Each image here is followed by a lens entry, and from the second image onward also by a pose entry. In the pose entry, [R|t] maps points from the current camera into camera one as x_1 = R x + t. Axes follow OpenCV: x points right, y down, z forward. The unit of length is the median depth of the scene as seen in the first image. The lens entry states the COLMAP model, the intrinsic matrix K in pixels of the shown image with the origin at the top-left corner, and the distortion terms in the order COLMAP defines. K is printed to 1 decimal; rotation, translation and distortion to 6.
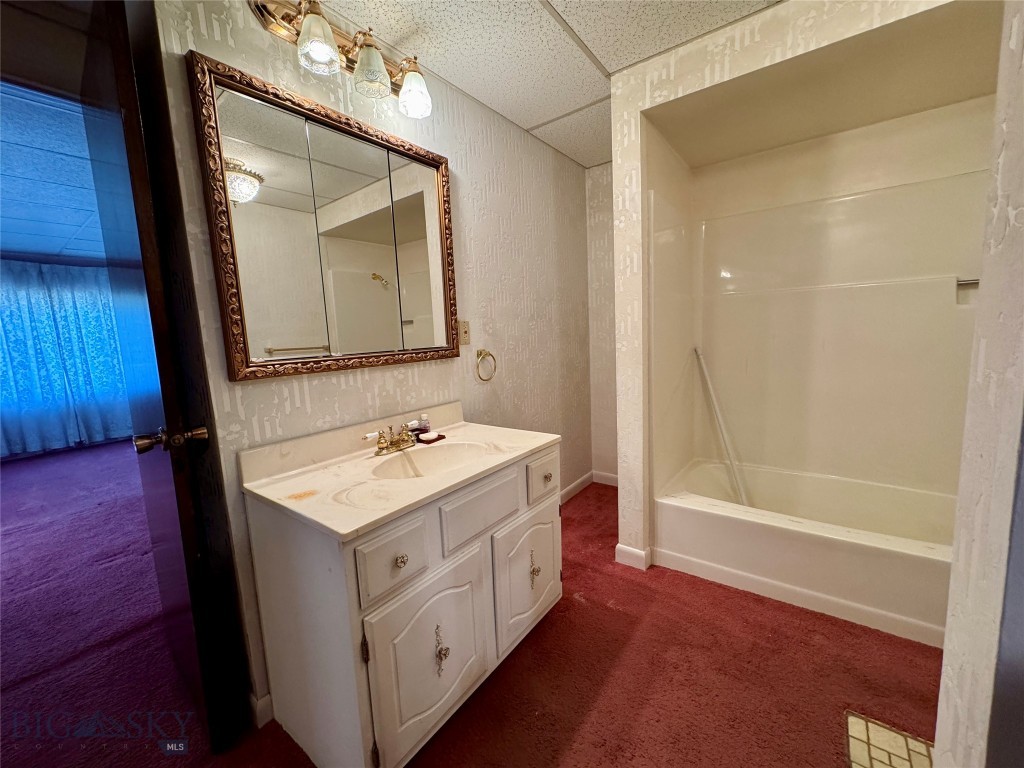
lens RADIAL K [[409.1, 0, 509.5], [0, 409.1, 382.9], [0, 0, 1]] dist [-0.001713, 0.000396]
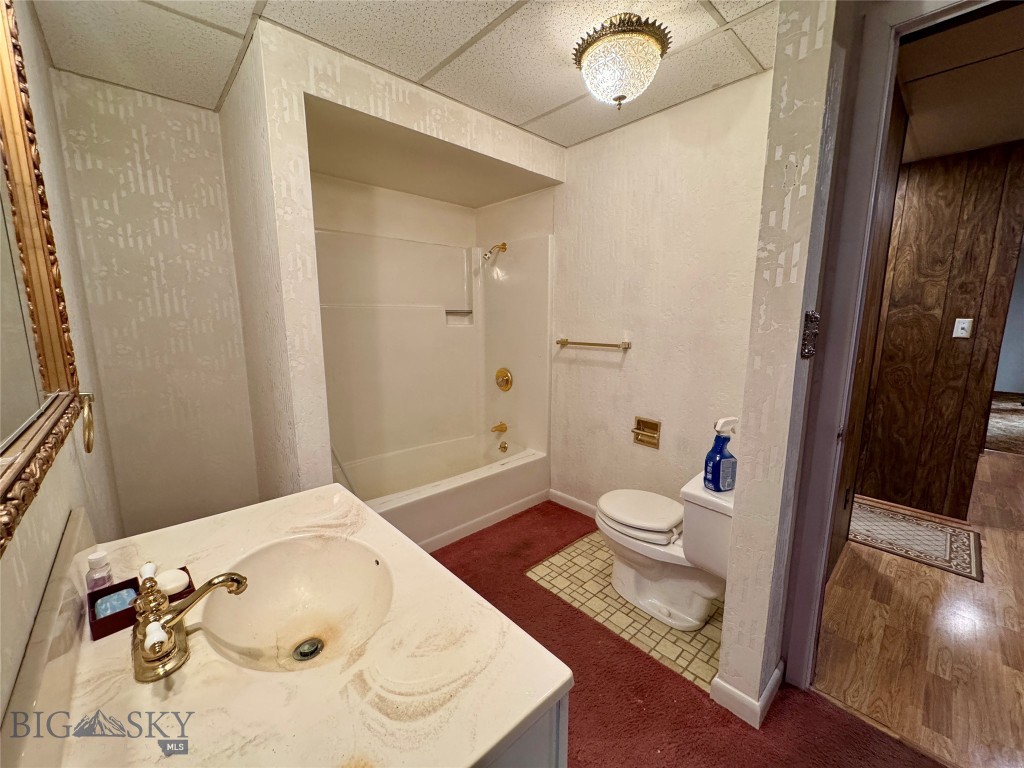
lens RADIAL K [[409.1, 0, 509.6], [0, 409.1, 384.4], [0, 0, 1]] dist [-0.001713, 0.000396]
pose [[0.186351, -0.116215, 0.975586, -0.540224], [0.114834, 0.988750, 0.095848, -0.092128], [-0.975749, 0.094169, 0.197600, 0.490380]]
